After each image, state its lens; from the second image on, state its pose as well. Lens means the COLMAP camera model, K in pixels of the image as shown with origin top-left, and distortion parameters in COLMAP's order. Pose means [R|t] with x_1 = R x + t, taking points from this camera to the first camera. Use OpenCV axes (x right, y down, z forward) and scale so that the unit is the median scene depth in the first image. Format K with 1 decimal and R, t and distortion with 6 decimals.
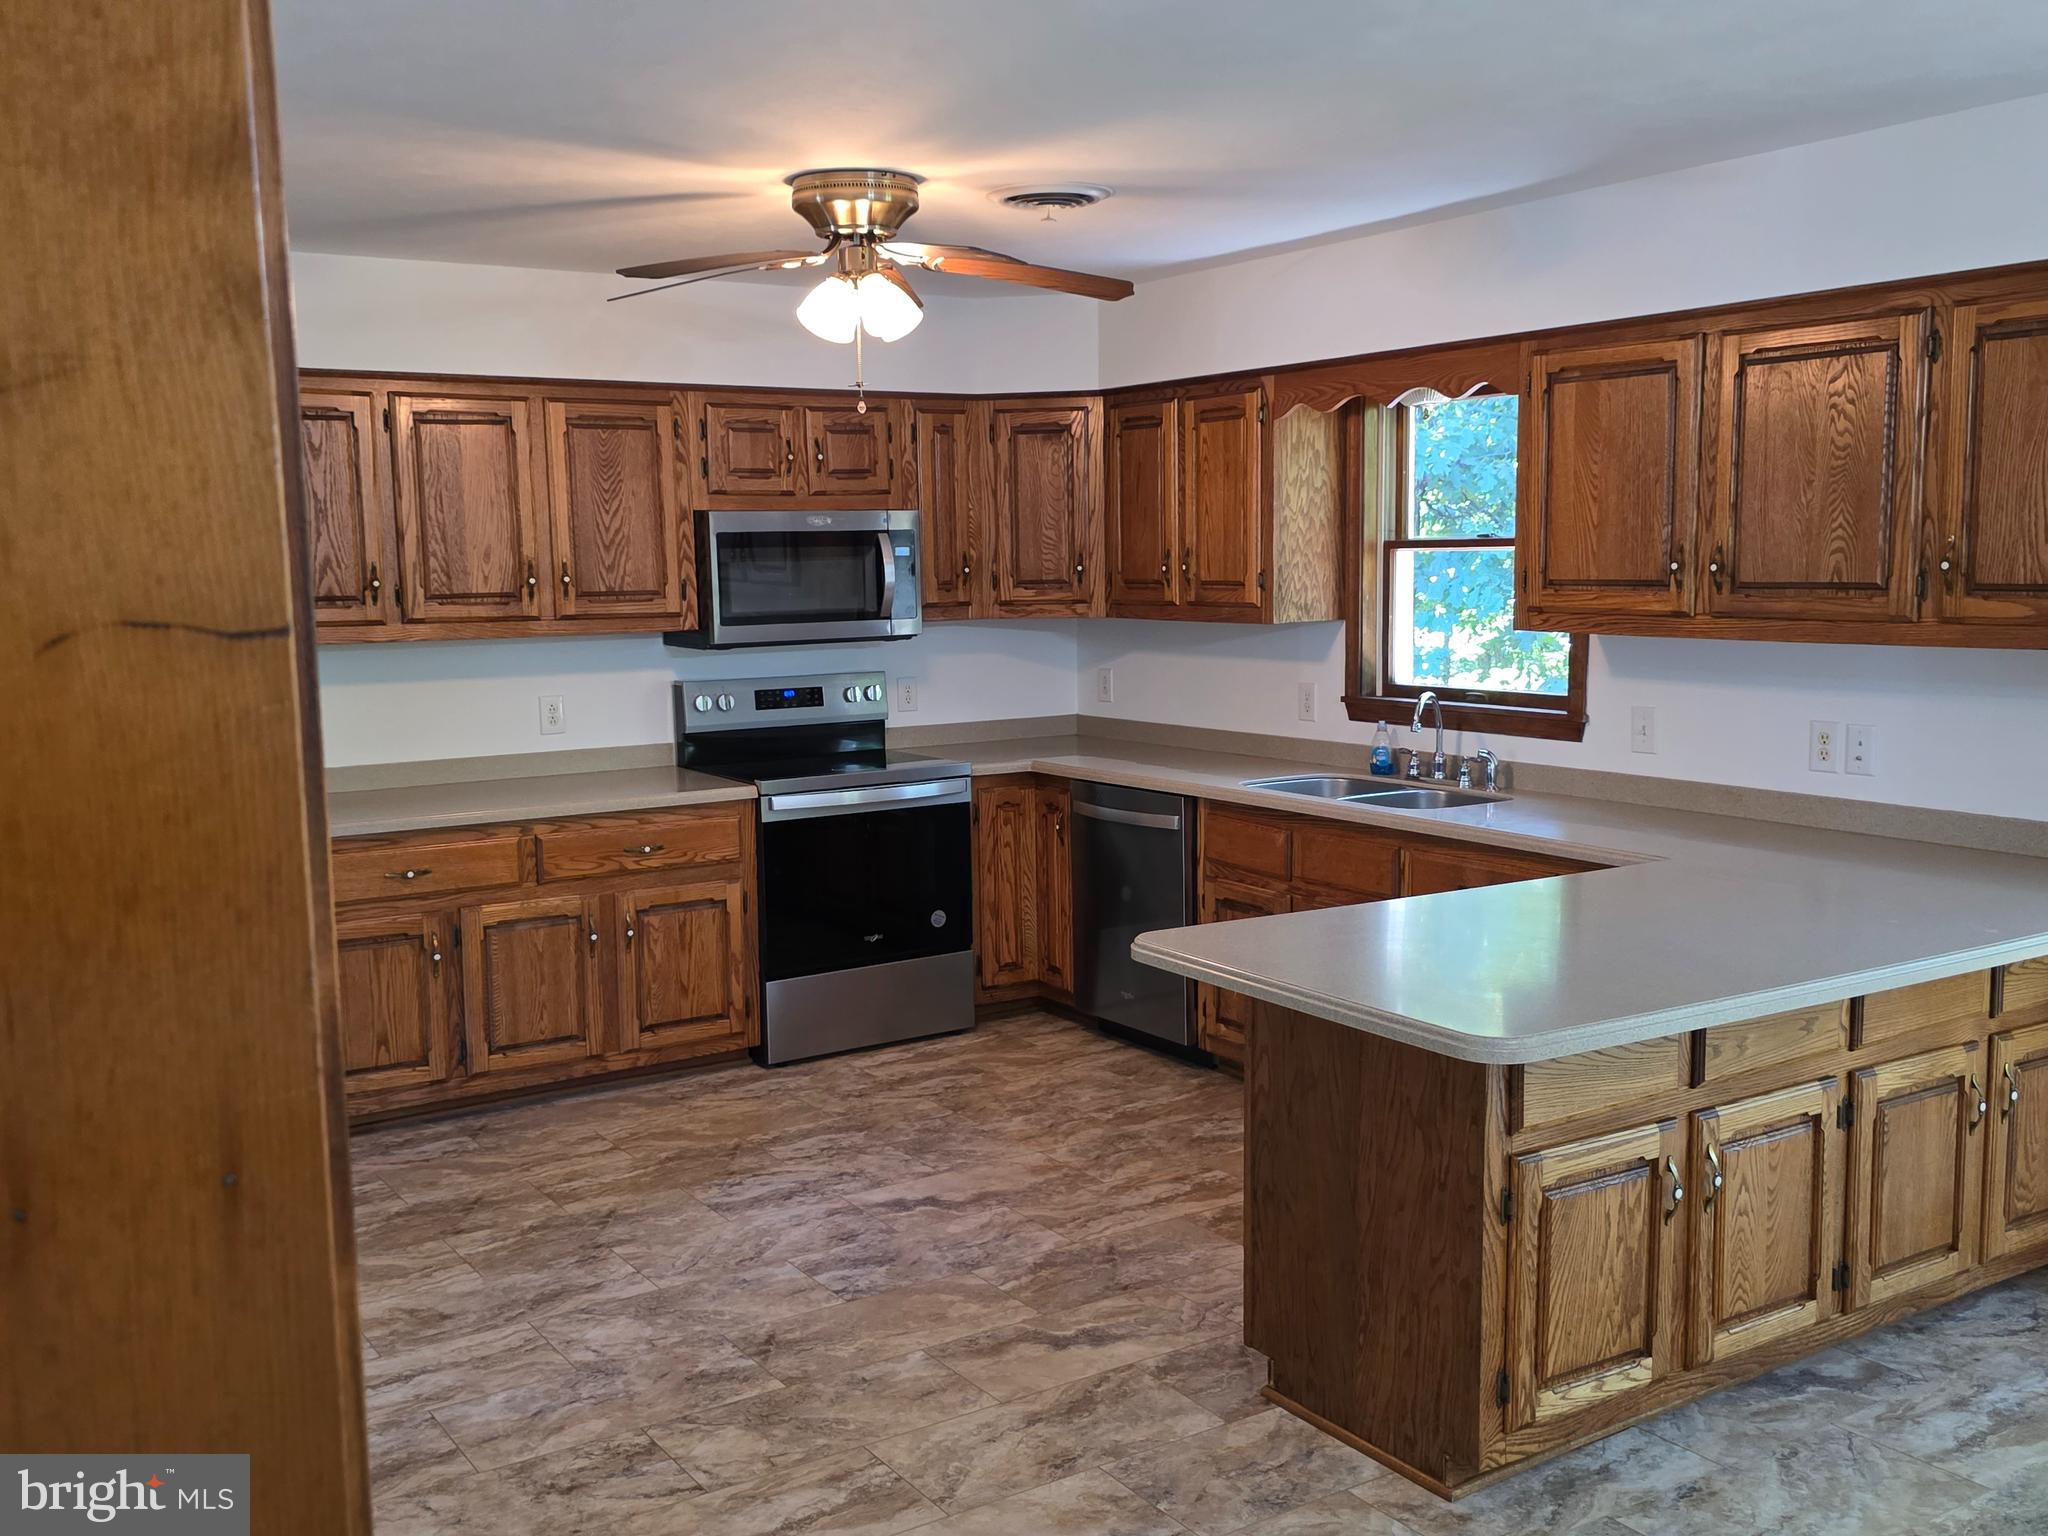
lens RADIAL K [[1936.5, 0, 965.6], [0, 1936.5, 819.2], [0, 0, 1]] dist [0.026853, 0.000000]
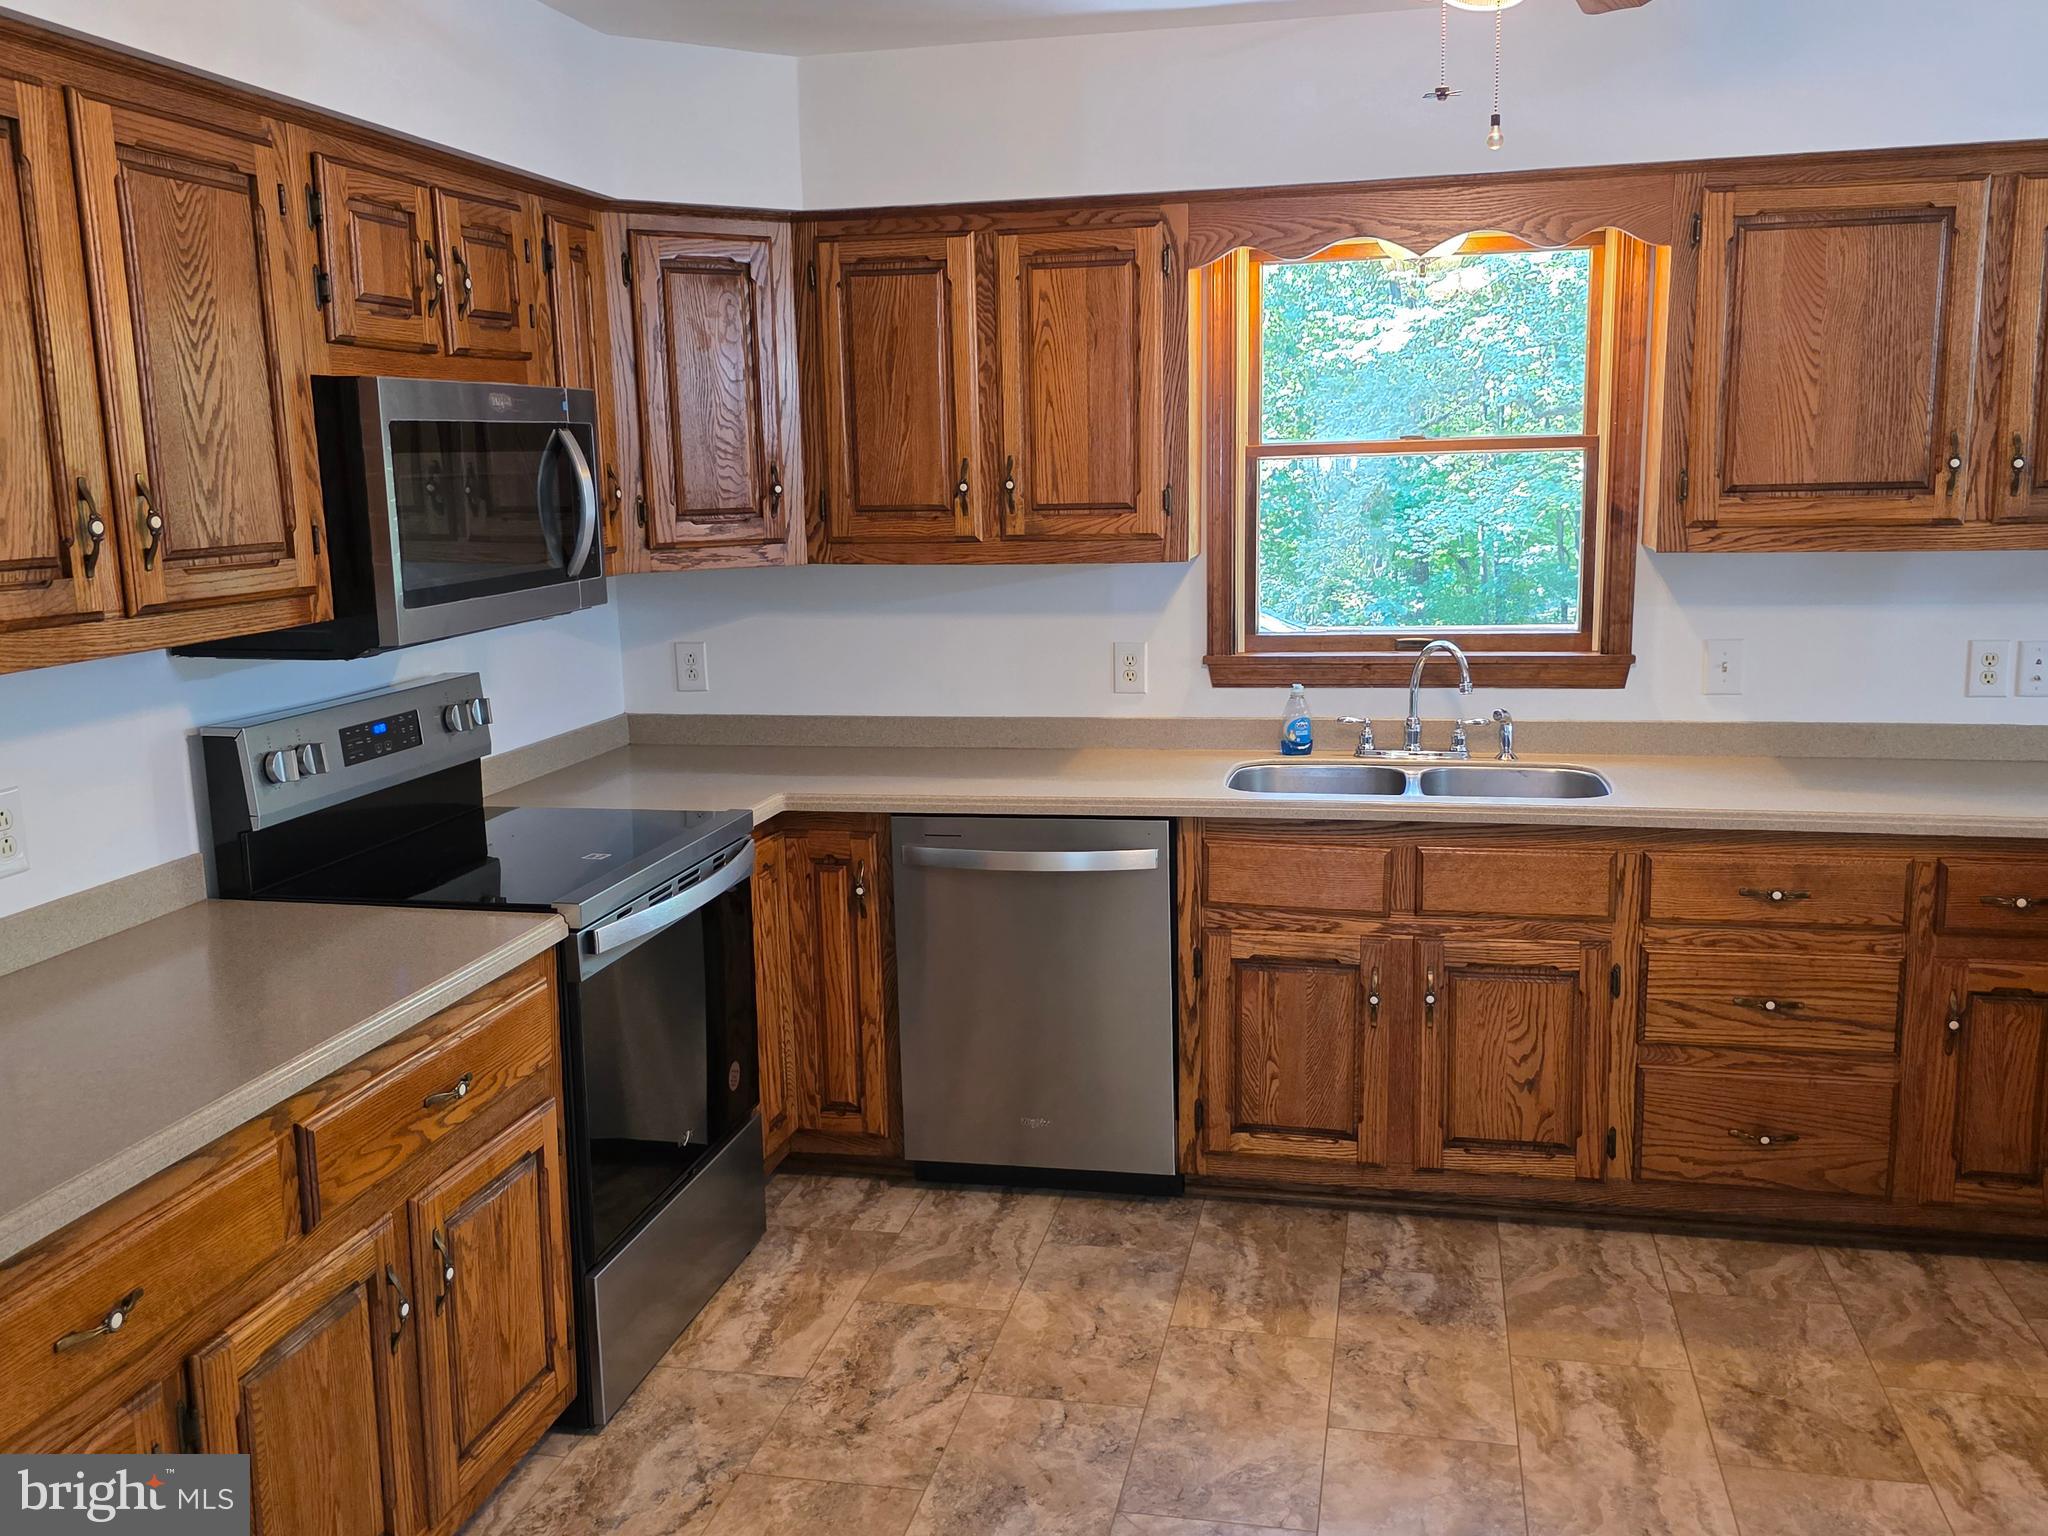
lens RADIAL K [[1852.3, 0, 1030.5], [0, 1852.3, 773.4], [0, 0, 1]] dist [0.082391, -0.096386]
pose [[0.692572, -0.121779, 0.710995, -0.371467], [0.110416, 0.991928, 0.062342, -0.071708], [-0.712848, 0.035329, 0.700429, 0.561627]]
